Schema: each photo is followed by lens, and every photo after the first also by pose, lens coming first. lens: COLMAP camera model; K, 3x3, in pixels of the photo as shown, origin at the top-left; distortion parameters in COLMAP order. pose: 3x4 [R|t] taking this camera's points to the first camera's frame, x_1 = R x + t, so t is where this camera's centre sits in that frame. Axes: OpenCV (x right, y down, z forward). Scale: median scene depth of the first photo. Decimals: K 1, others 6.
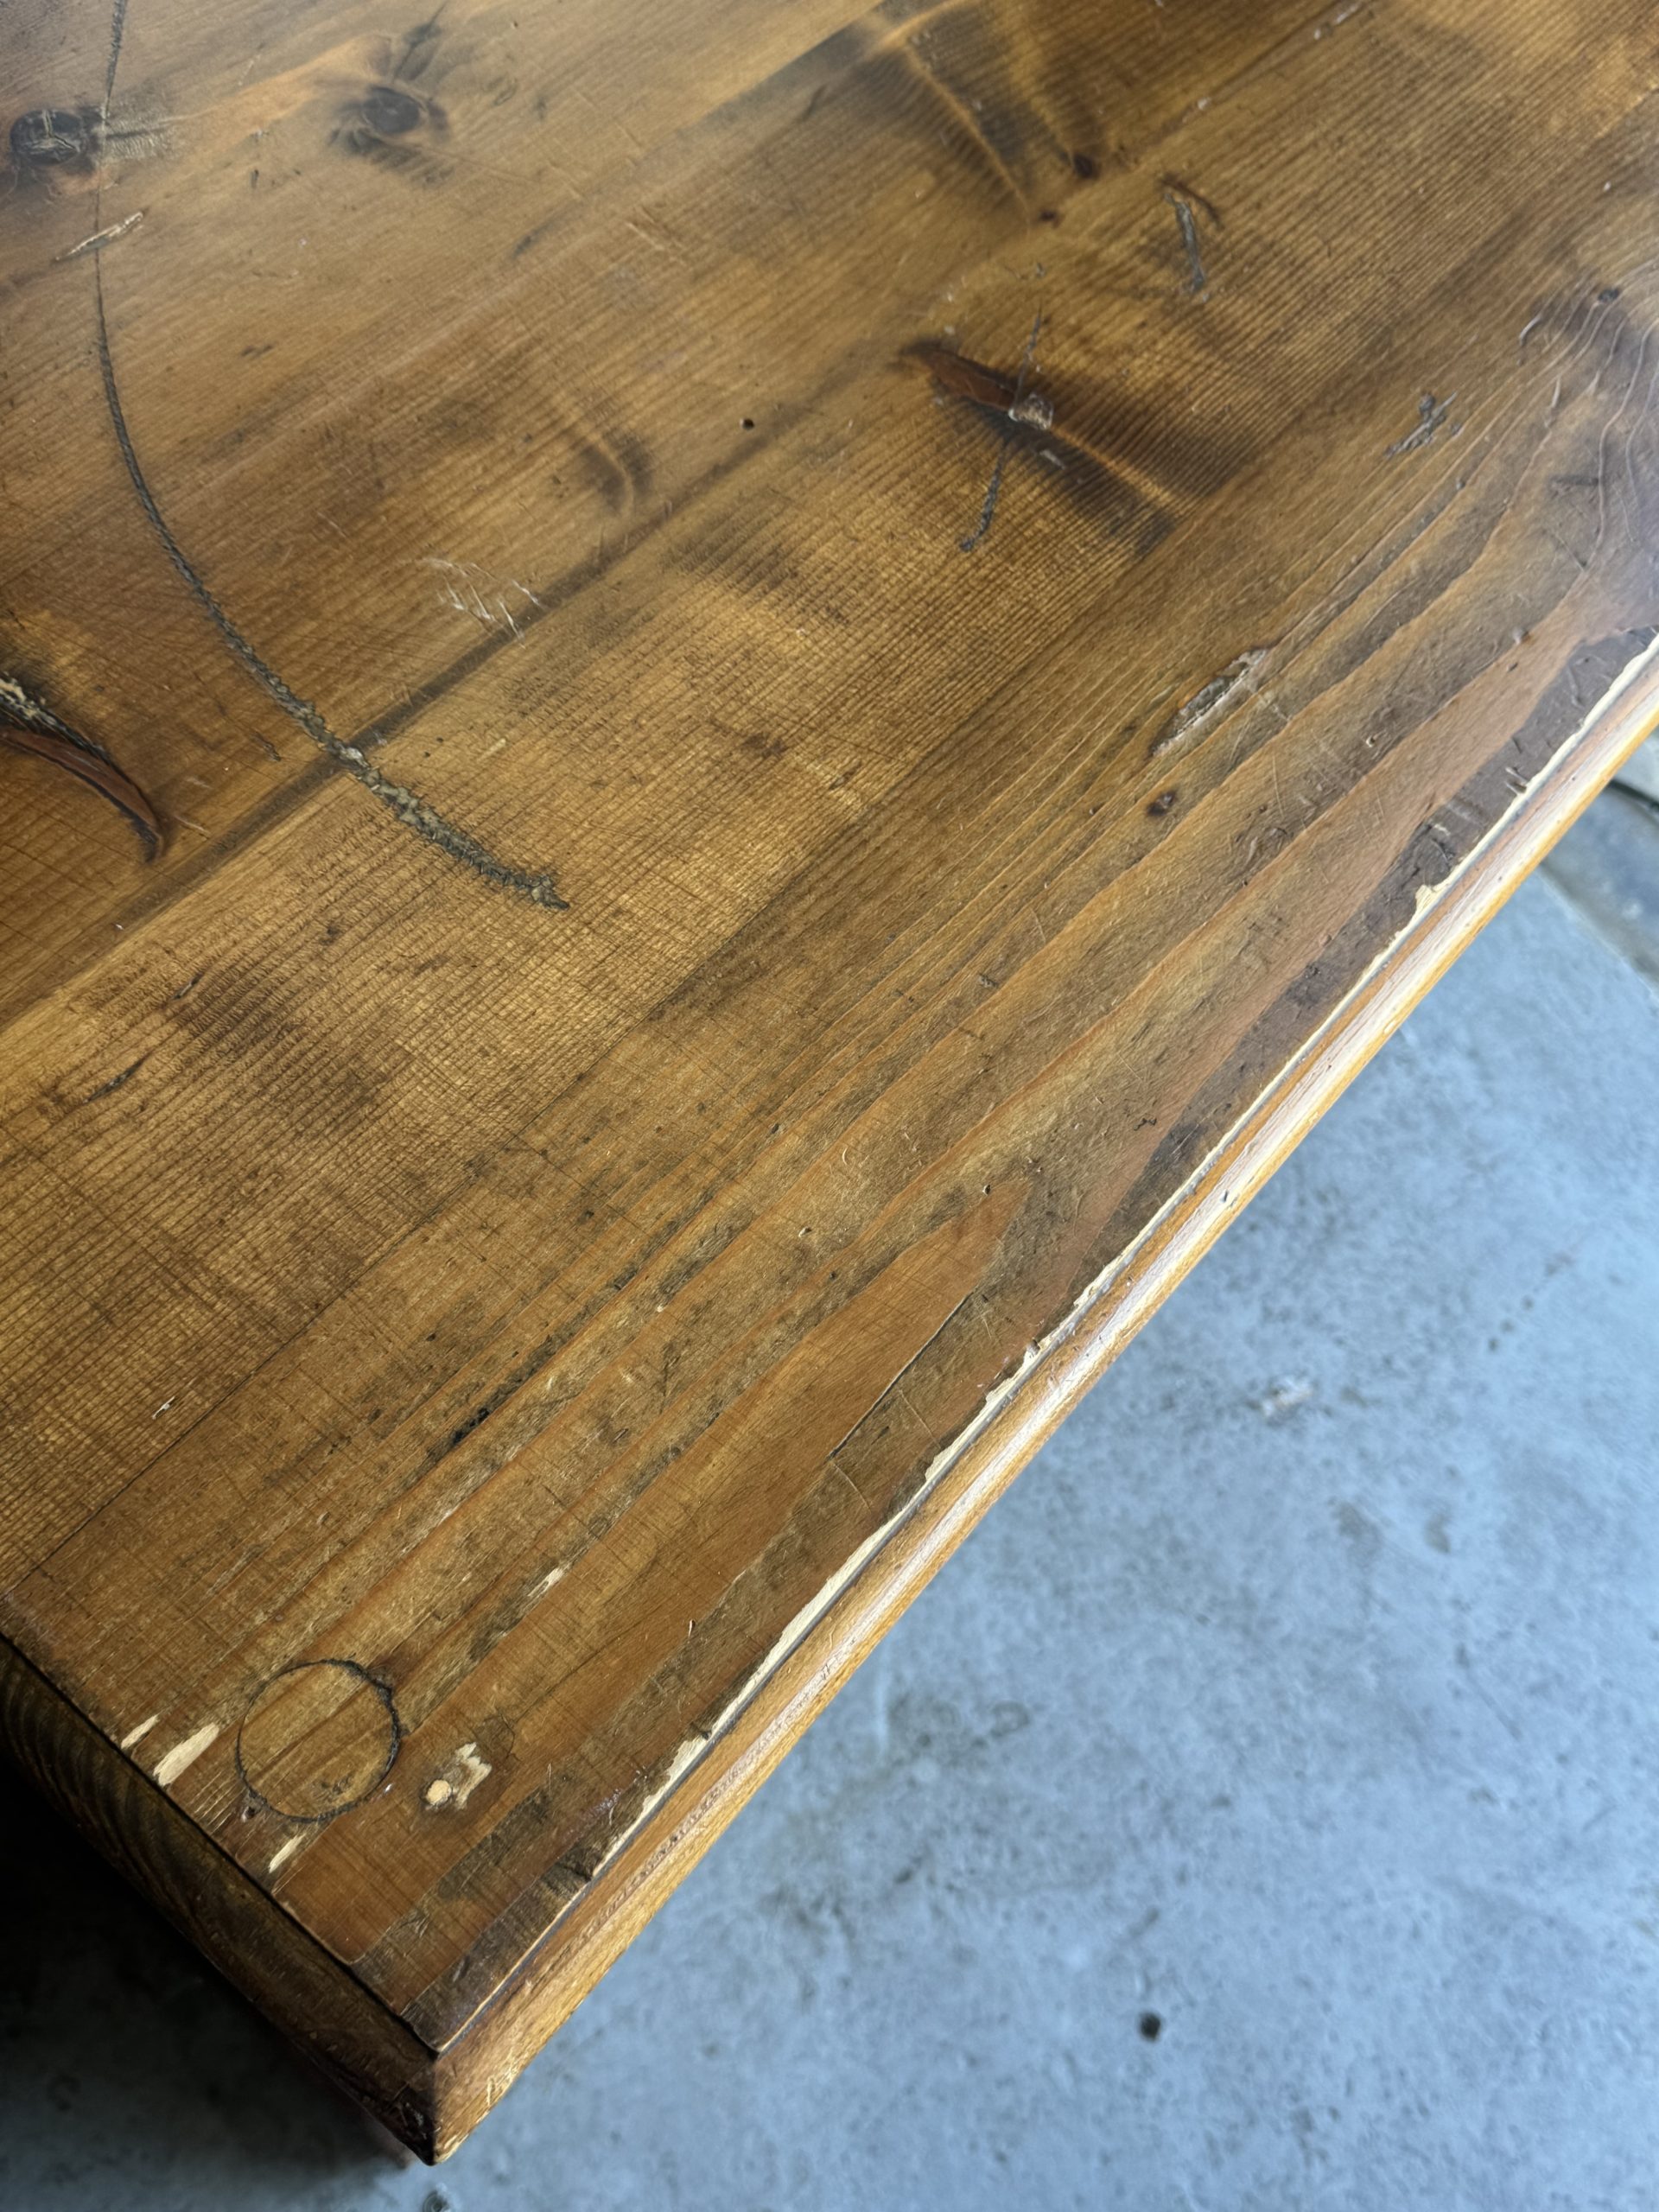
lens RADIAL K [[2245.0, 0, 830.6], [0, 2245.0, 1093.9], [0, 0, 1]] dist [0.179592, -0.429979]
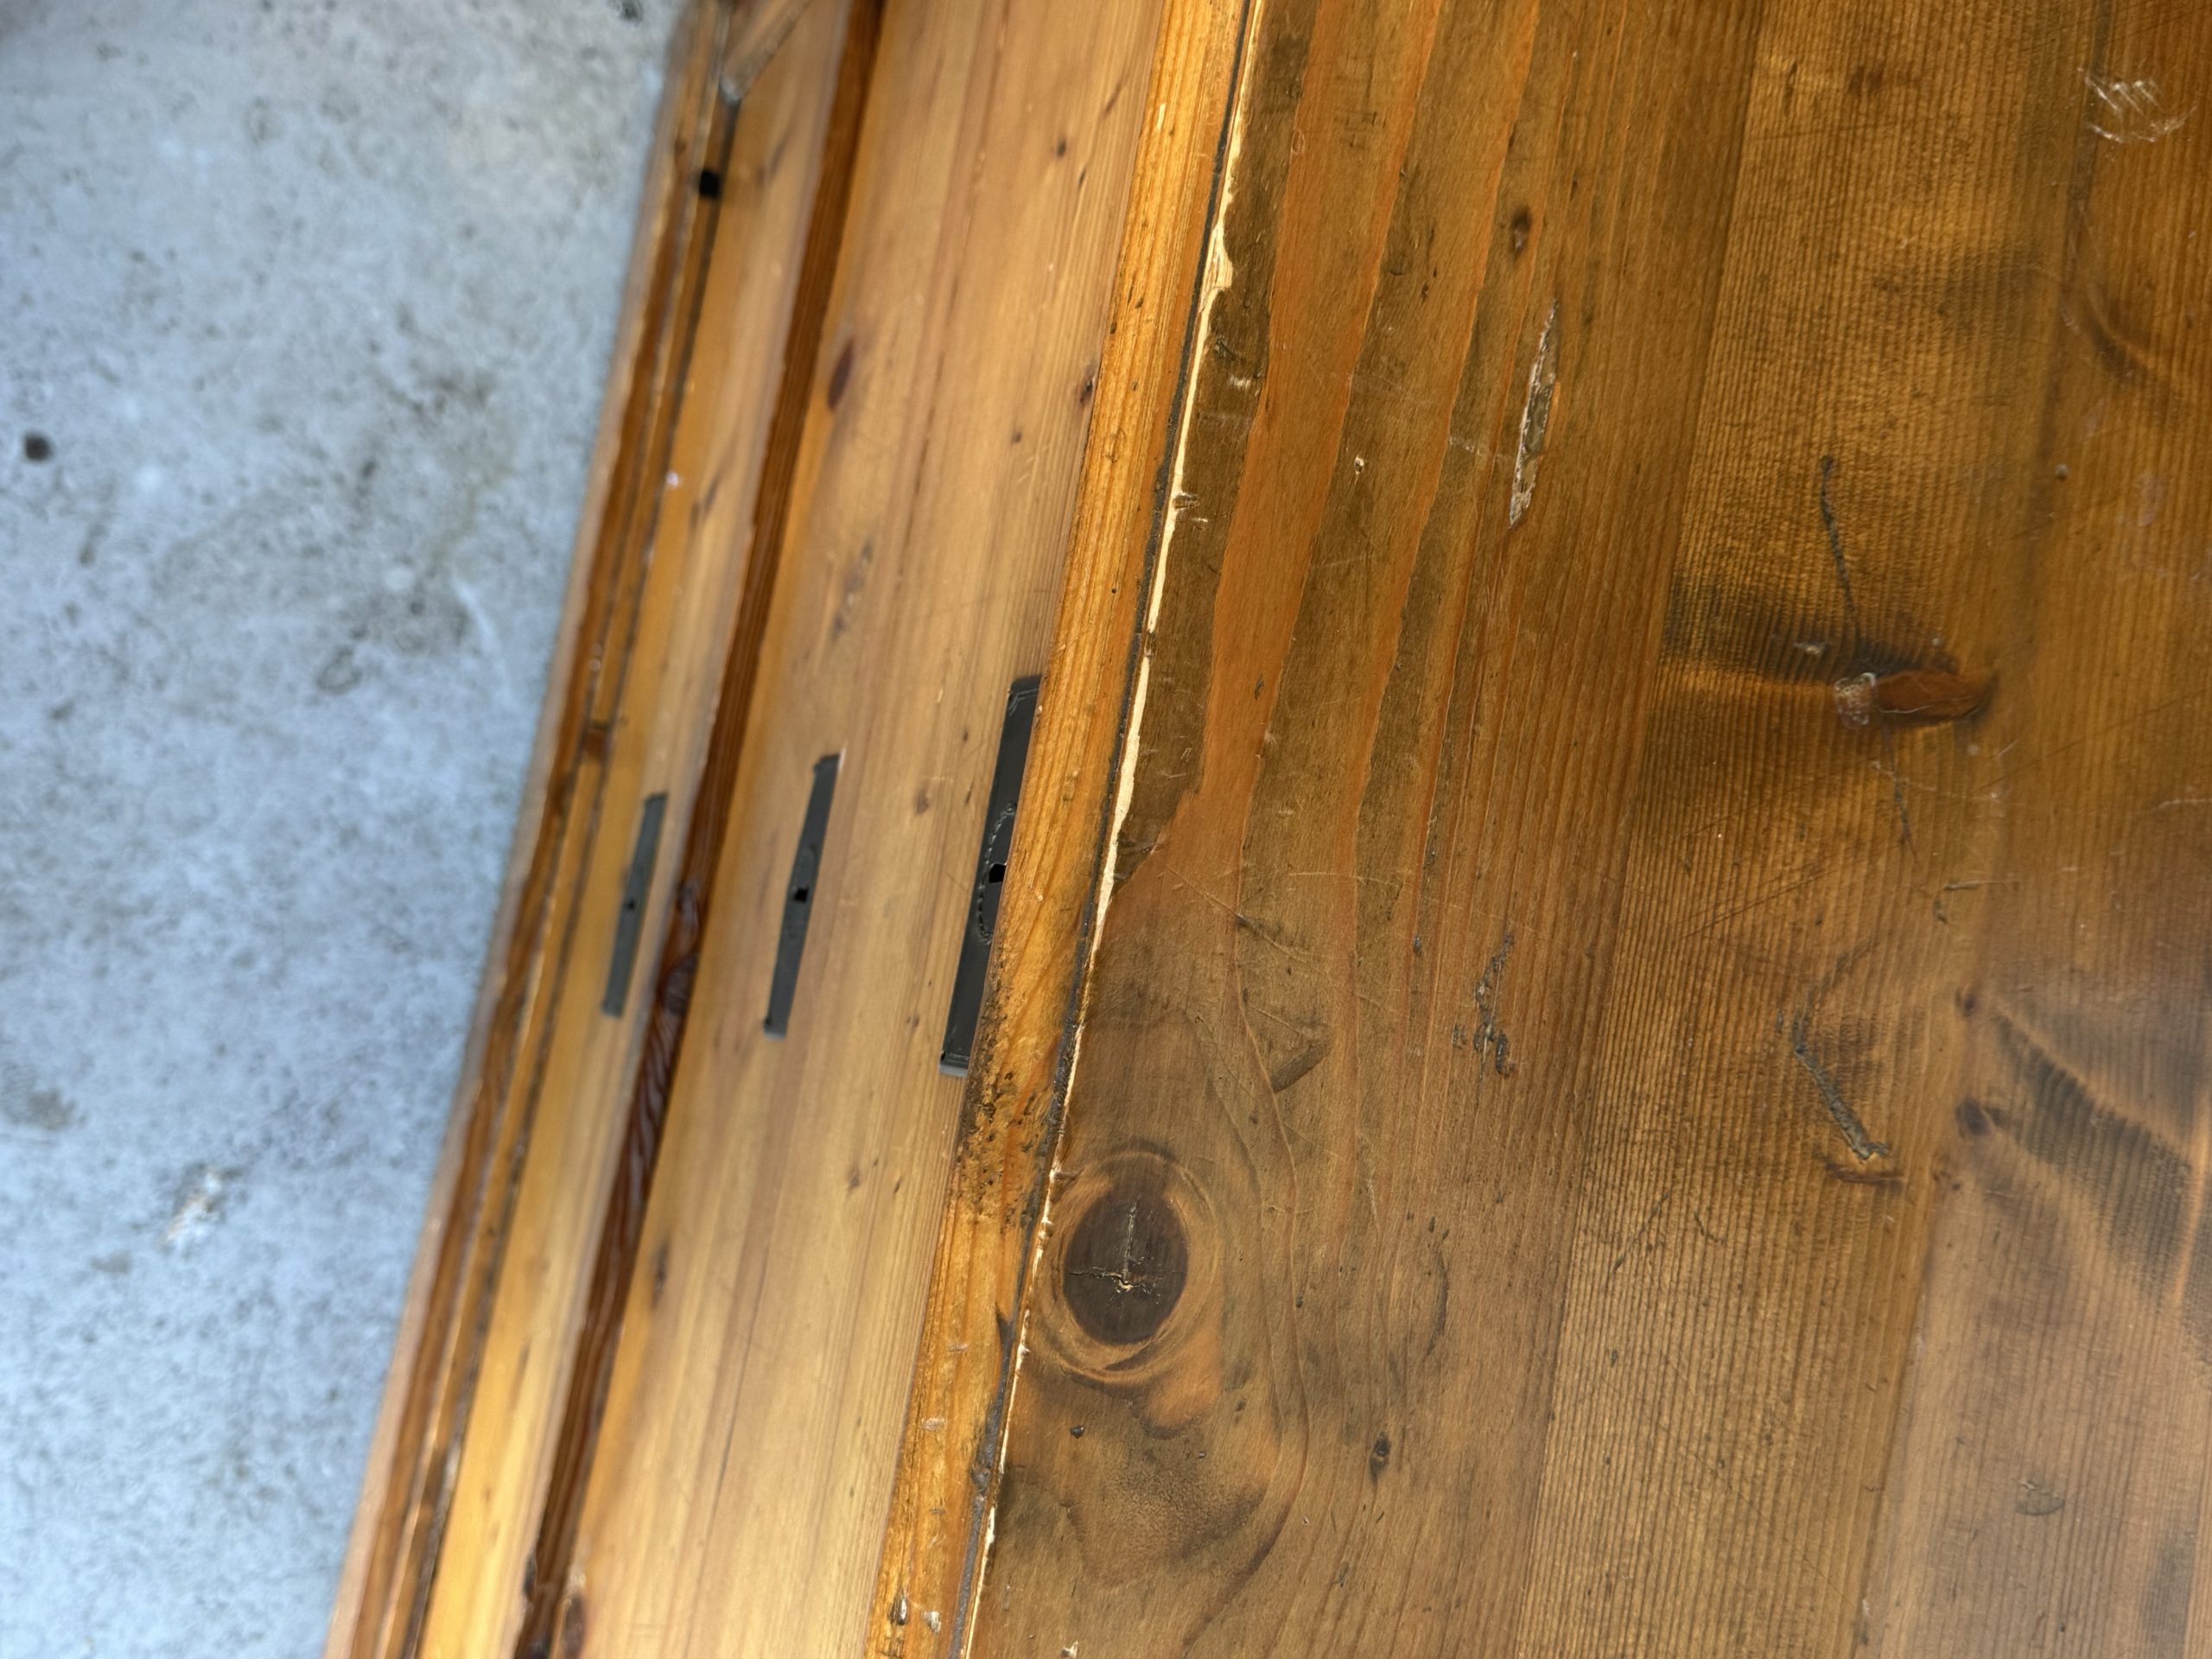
lens RADIAL K [[2245.0, 0, 1117.4], [0, 2245.0, 812.2], [0, 0, 1]] dist [0.179592, -0.429979]
pose [[-0.718122, 0.458046, -0.523923, 0.719543], [-0.640510, -0.729408, 0.240229, -0.356074], [-0.272118, 0.508092, 0.817187, 0.433773]]
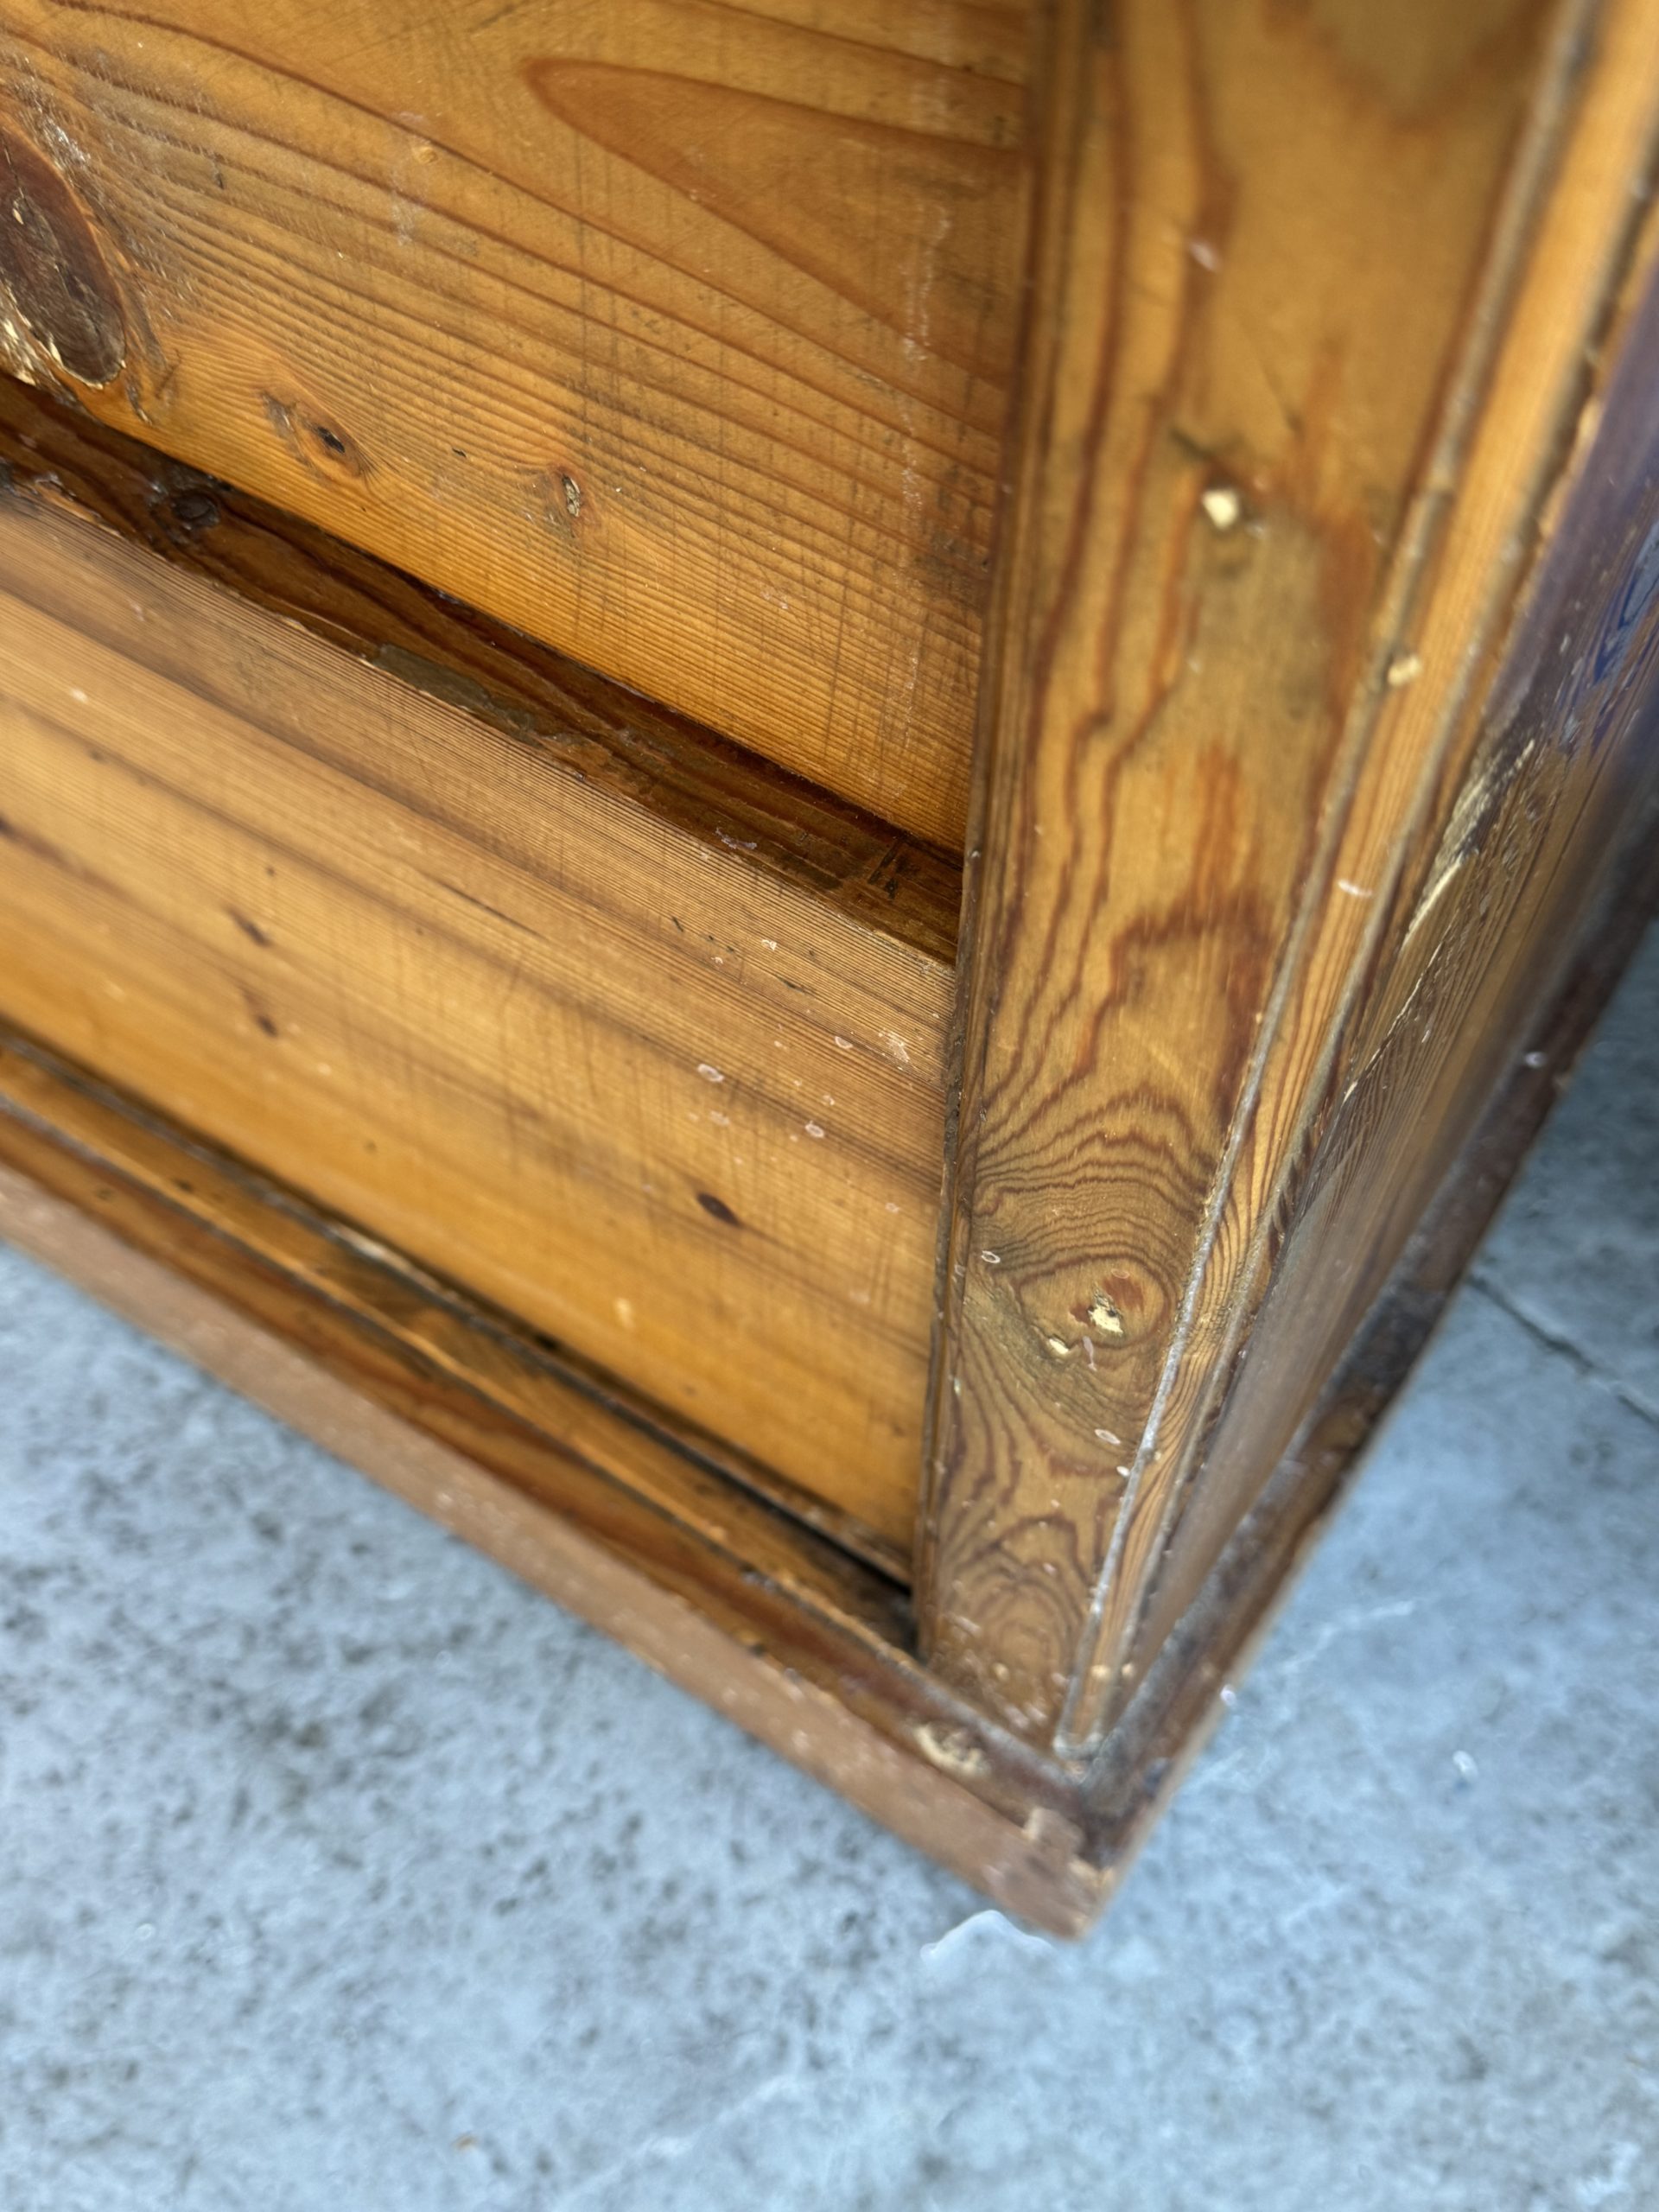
lens RADIAL K [[2247.3, 0, 814.3], [0, 2247.3, 1116.4], [0, 0, 1]] dist [0.182394, -0.542700]
pose [[0.134211, 0.753301, -0.643836, 0.917326], [-0.867776, 0.403062, 0.290698, -0.381057], [0.478489, 0.519691, 0.707792, 1.679494]]
